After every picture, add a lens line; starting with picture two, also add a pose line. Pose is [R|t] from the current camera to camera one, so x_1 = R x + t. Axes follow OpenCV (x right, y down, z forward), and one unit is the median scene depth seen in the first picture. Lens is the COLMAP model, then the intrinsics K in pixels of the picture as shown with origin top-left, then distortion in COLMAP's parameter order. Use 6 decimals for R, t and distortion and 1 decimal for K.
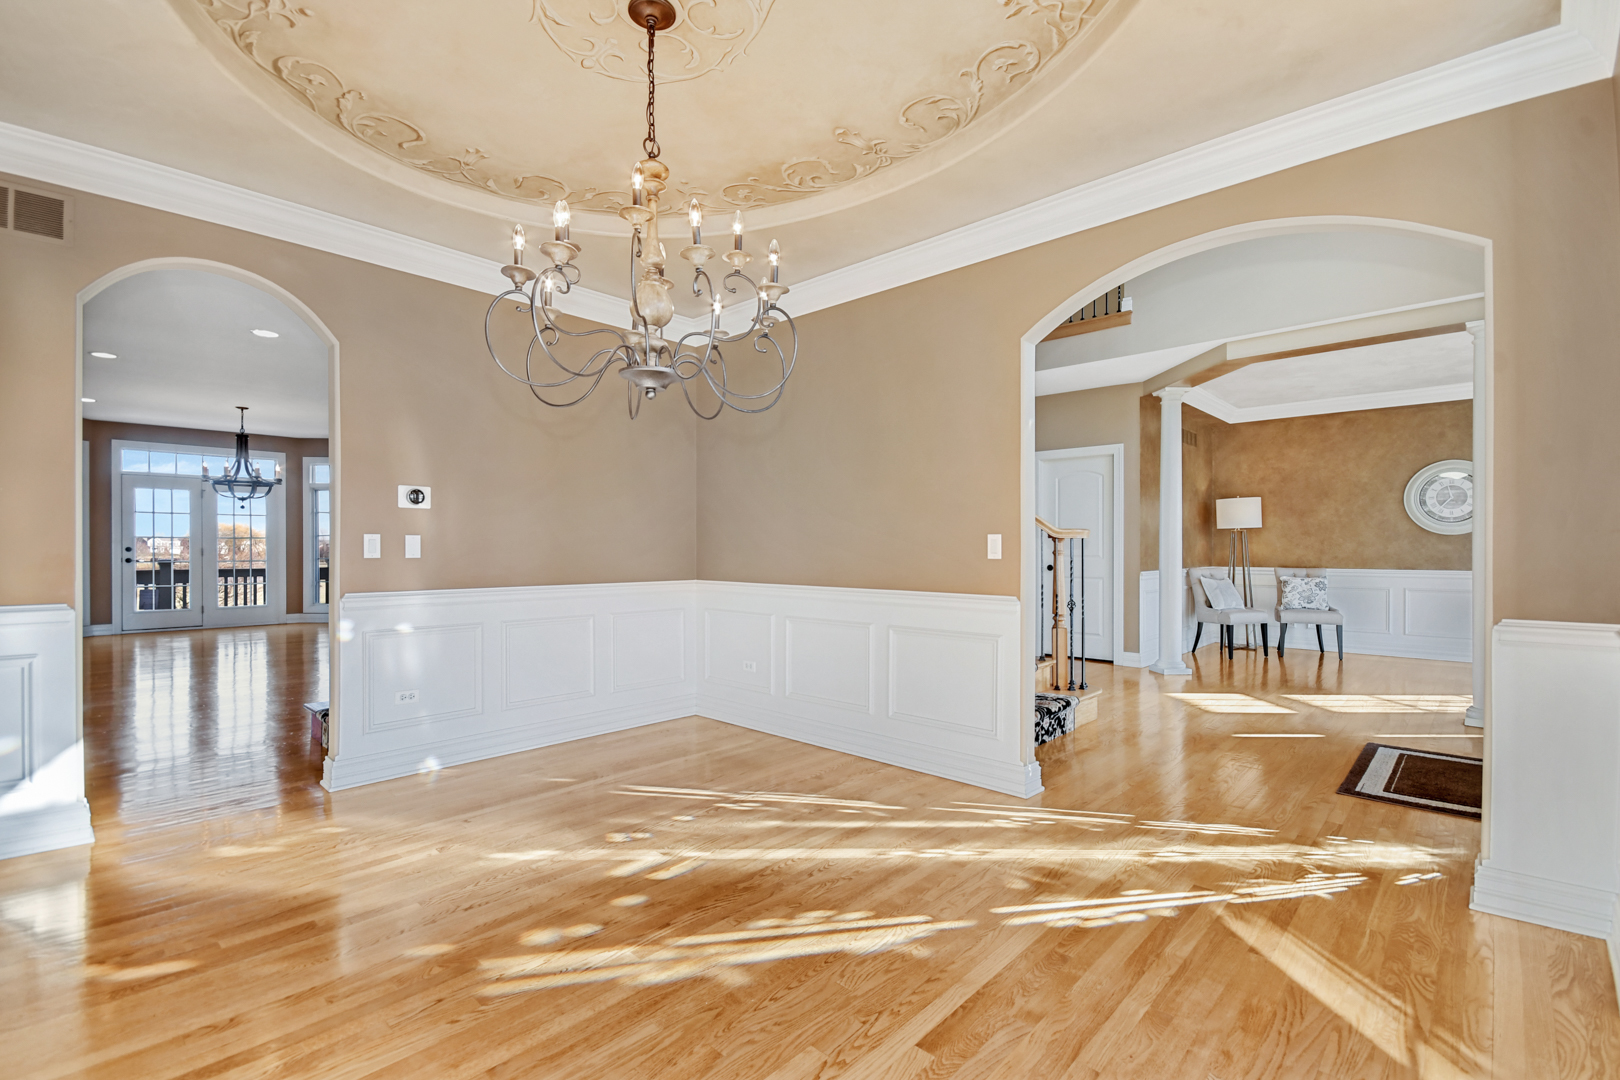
lens RADIAL K [[732.6, 0, 797.5], [0, 732.6, 545.4], [0, 0, 1]] dist [-0.001901, -0.000146]
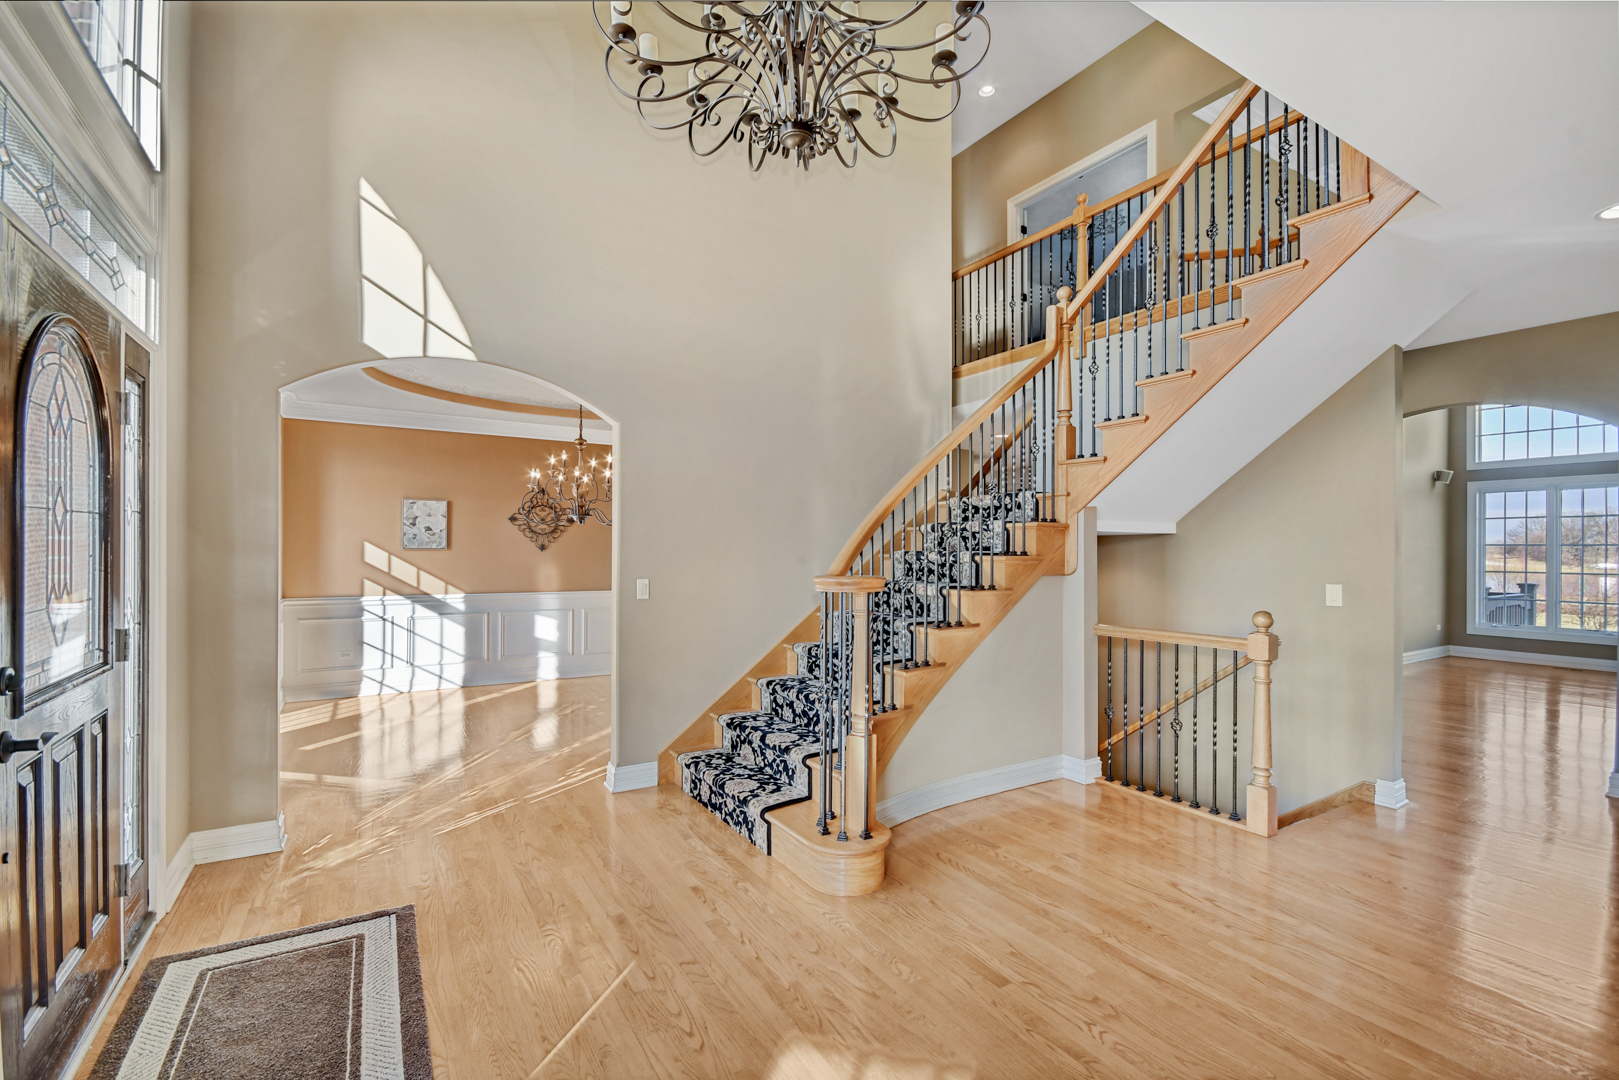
lens RADIAL K [[709.1, 0, 809.5], [0, 709.1, 540.0], [0, 0, 1]] dist [0.000893, 0.000078]
pose [[-0.262922, -0.003202, -0.964812, 1.534109], [0.003895, 0.999983, -0.004380, -0.083329], [0.964809, -0.004909, -0.262905, 1.810173]]
